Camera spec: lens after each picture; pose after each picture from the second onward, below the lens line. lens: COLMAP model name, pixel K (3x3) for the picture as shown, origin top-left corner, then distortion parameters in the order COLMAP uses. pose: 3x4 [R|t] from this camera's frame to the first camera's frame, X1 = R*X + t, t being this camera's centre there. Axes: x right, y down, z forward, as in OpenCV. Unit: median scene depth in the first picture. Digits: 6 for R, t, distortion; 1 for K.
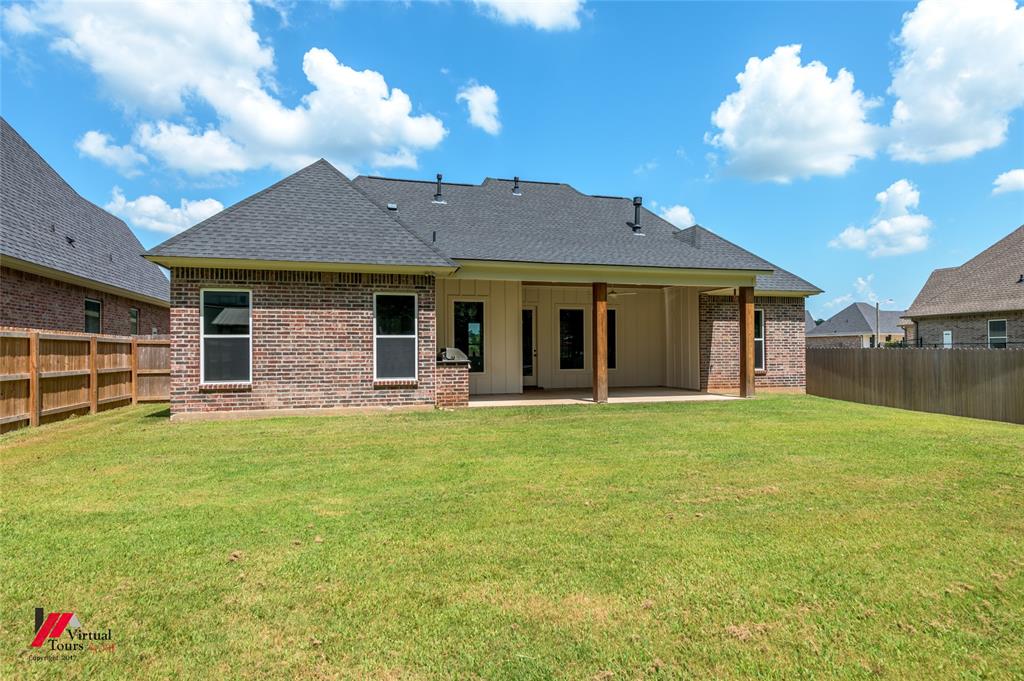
lens RADIAL K [[597.2, 0, 512.7], [0, 597.2, 342.0], [0, 0, 1]] dist [-0.002453, -0.003589]
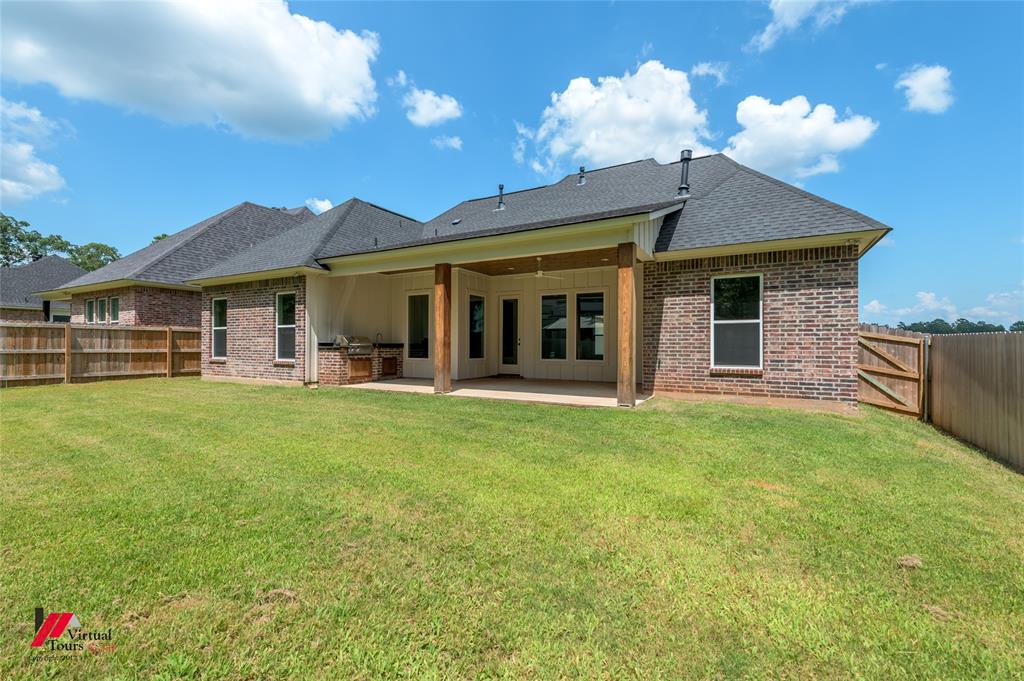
lens RADIAL K [[453.3, 0, 512.2], [0, 453.3, 339.4], [0, 0, 1]] dist [0.002126, 0.000149]
pose [[0.689947, 0.000532, -0.723860, 0.584753], [0.005464, 0.999967, 0.005942, 0.011018], [0.723839, -0.008055, 0.689922, 0.473829]]
